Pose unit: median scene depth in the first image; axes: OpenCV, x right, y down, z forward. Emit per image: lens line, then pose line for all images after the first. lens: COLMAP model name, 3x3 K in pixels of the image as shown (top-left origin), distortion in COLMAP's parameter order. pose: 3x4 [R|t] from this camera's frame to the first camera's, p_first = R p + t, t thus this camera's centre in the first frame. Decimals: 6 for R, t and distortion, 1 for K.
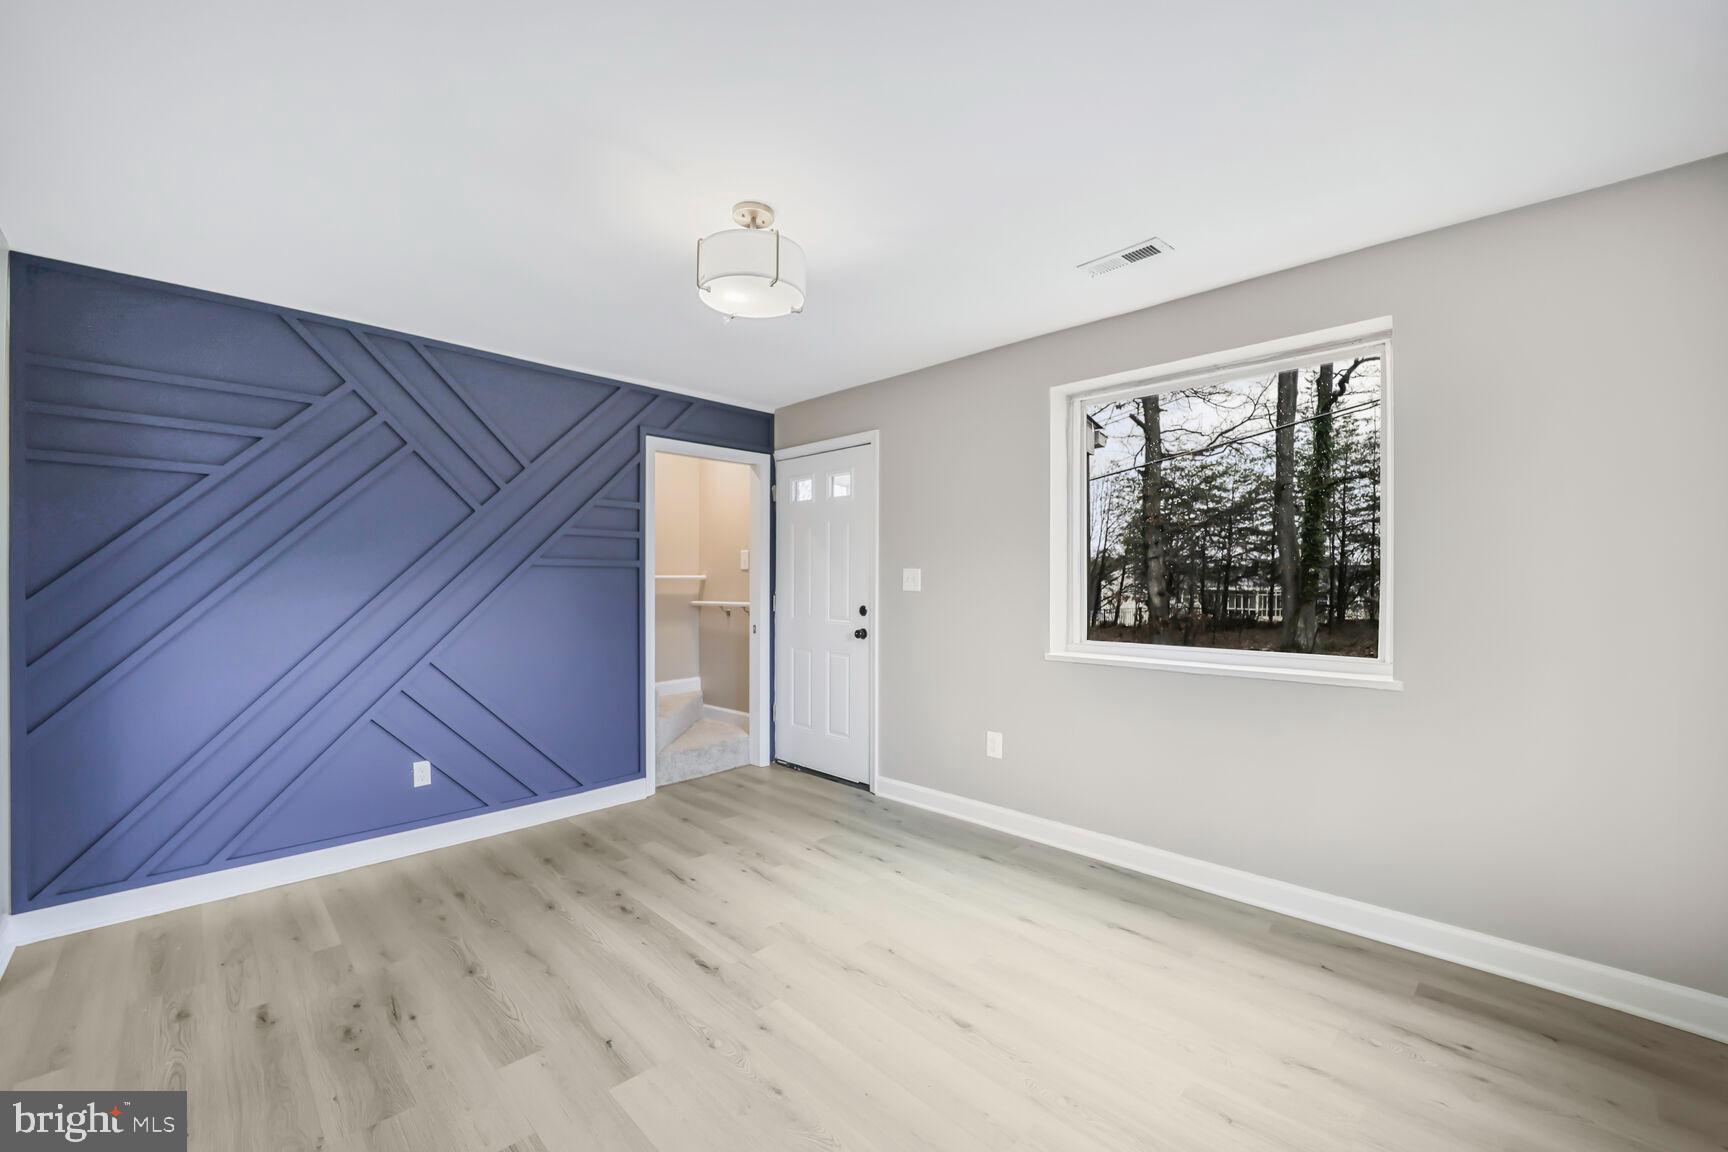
lens RADIAL K [[702.5, 0, 864.0], [0, 702.5, 576.0], [0, 0, 1]] dist [-0.027011, -0.000462]
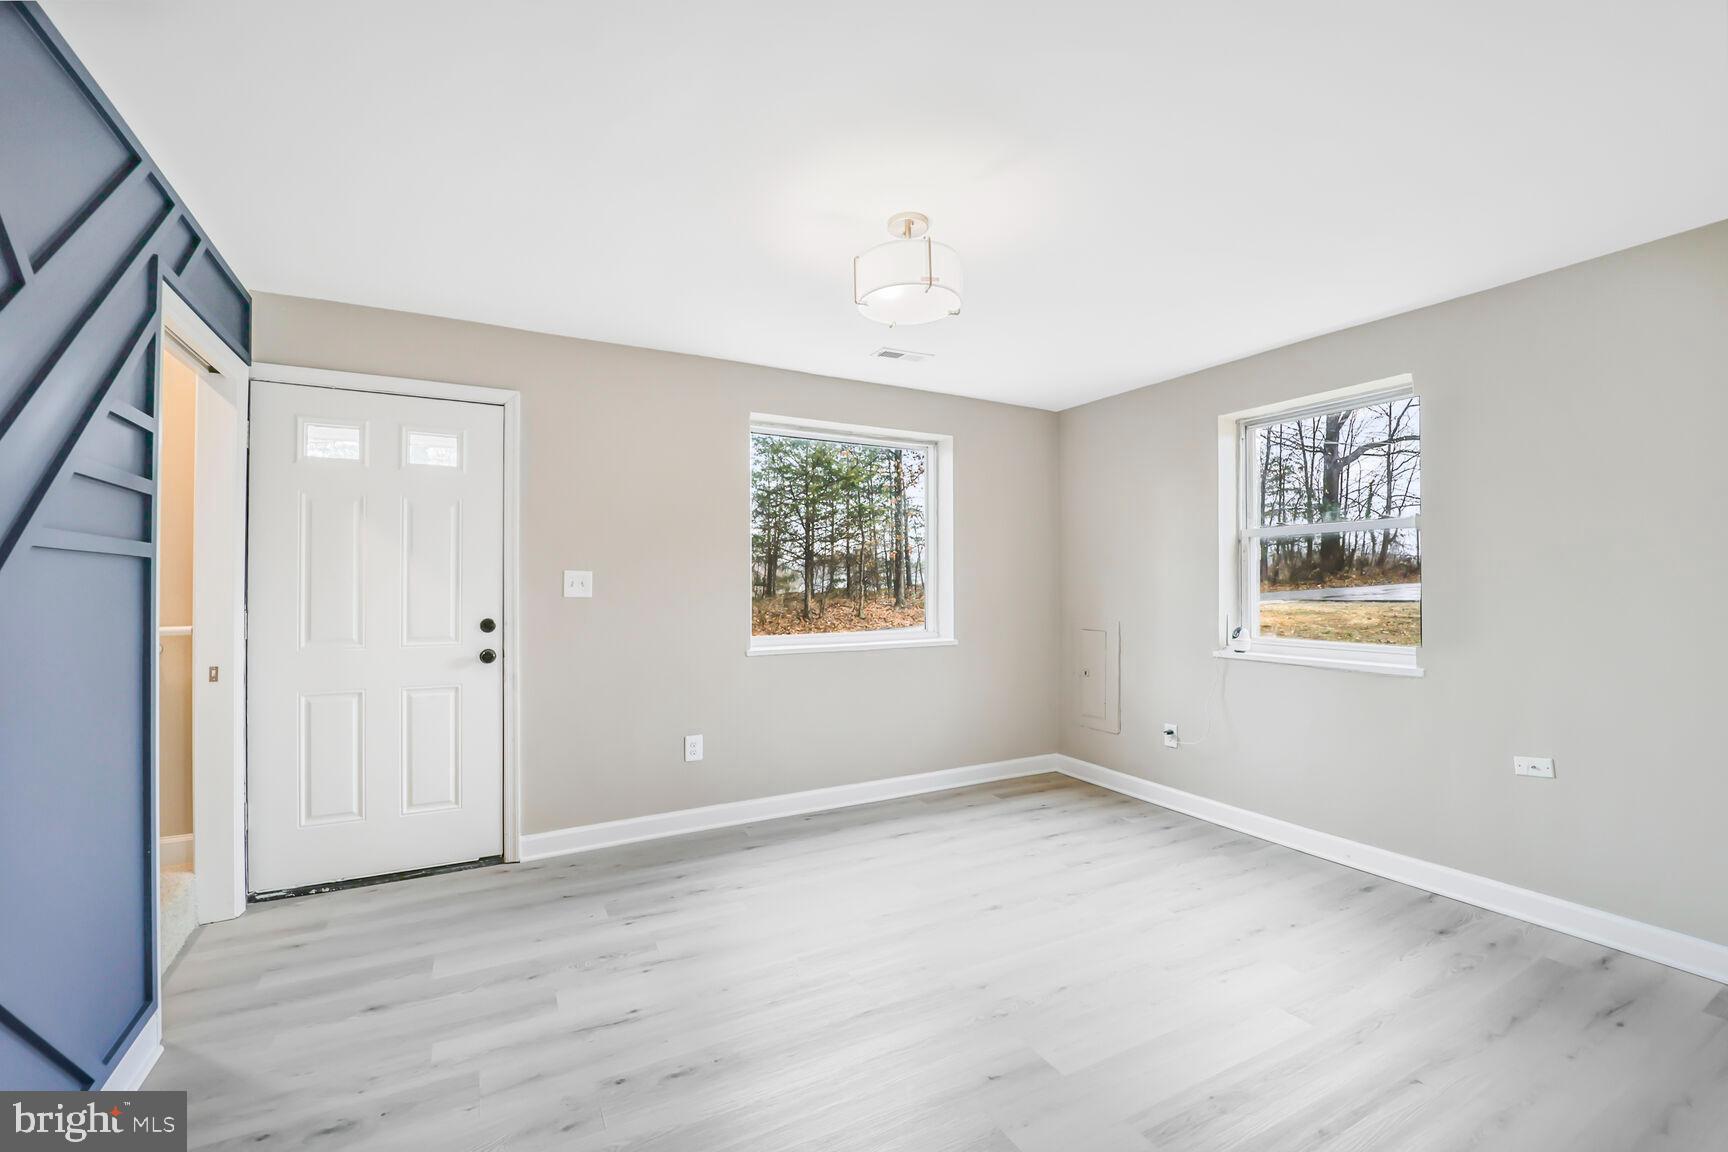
lens RADIAL K [[702.5, 0, 864.0], [0, 702.5, 576.0], [0, 0, 1]] dist [-0.027011, -0.000462]
pose [[0.283397, 0.009810, 0.958953, -0.626744], [-0.004366, 0.999951, -0.008939, 0.001434], [-0.958993, -0.001654, 0.283426, 0.424474]]
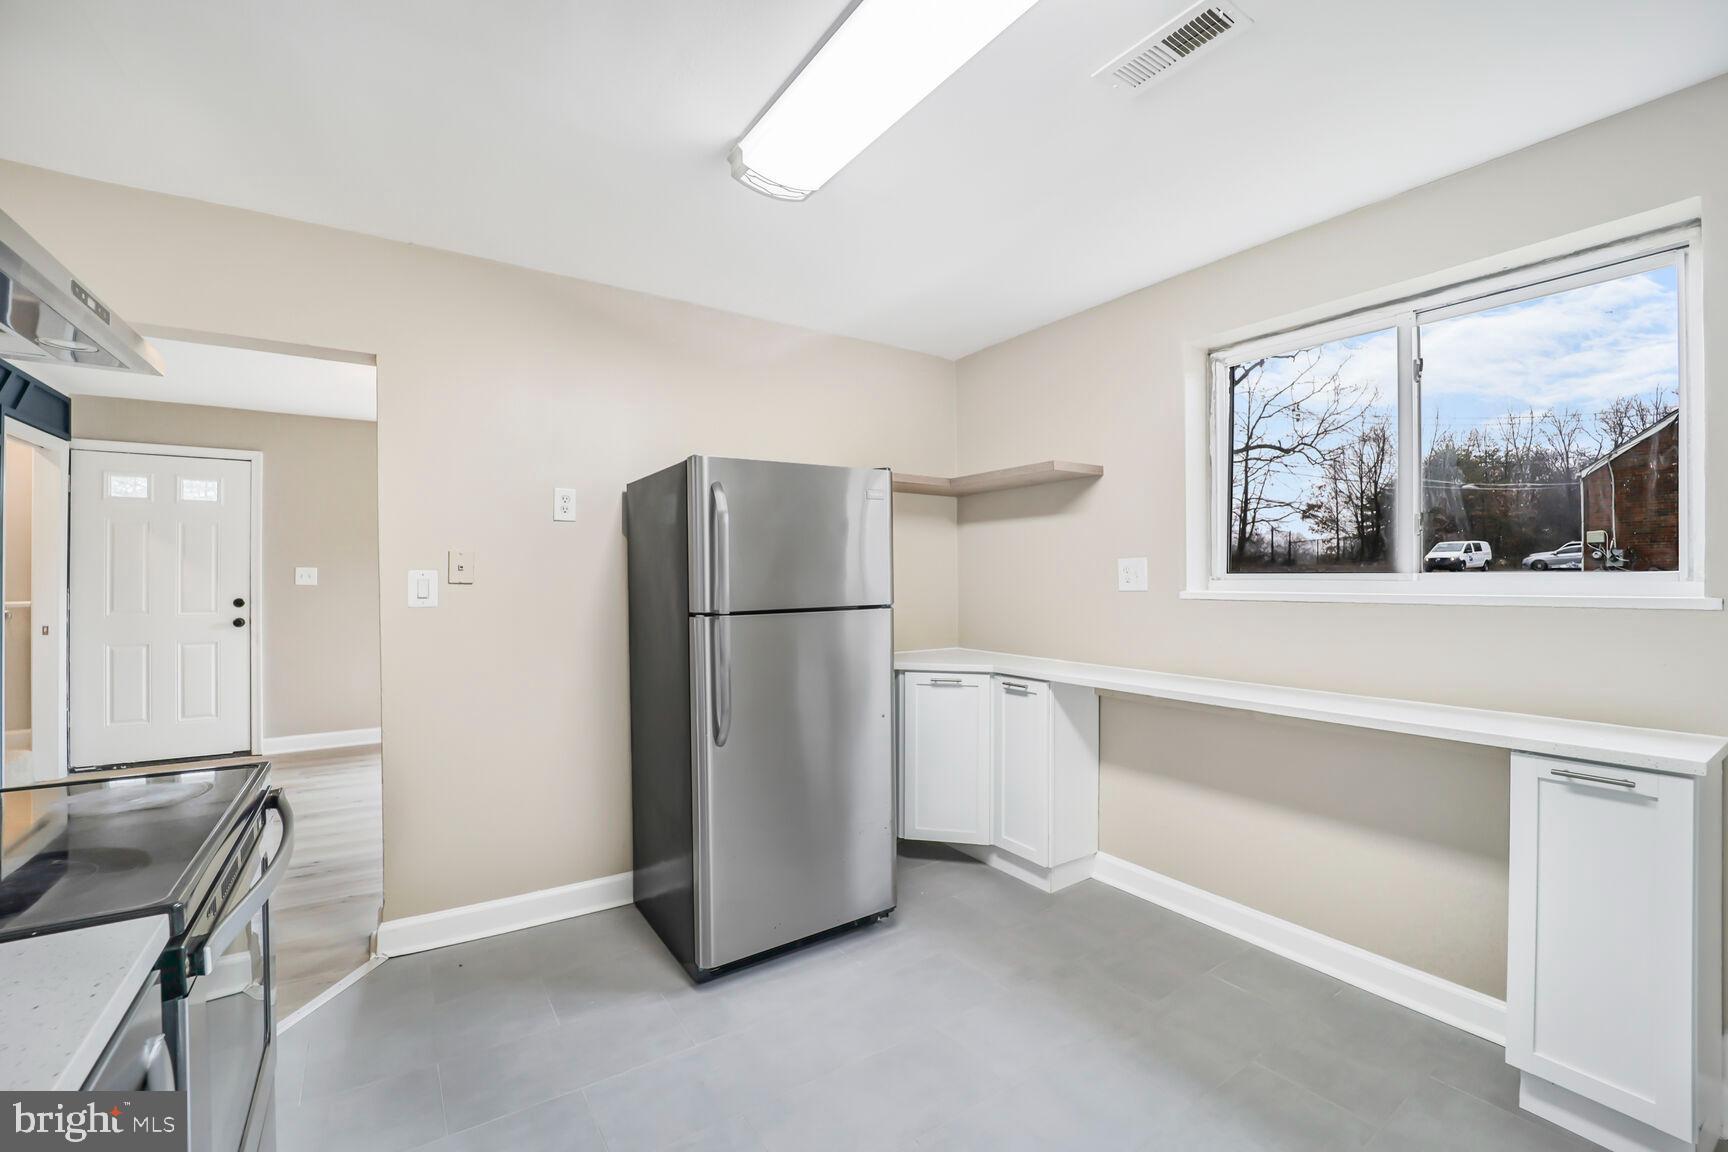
lens RADIAL K [[713.3, 0, 864.0], [0, 713.3, 576.0], [0, 0, 1]] dist [-0.037292, 0.006524]
pose [[0.202762, 0.003361, 0.979222, -0.961853], [-0.005751, 0.999981, -0.002241, 0.001399], [-0.979211, -0.005177, 0.202777, -0.259958]]
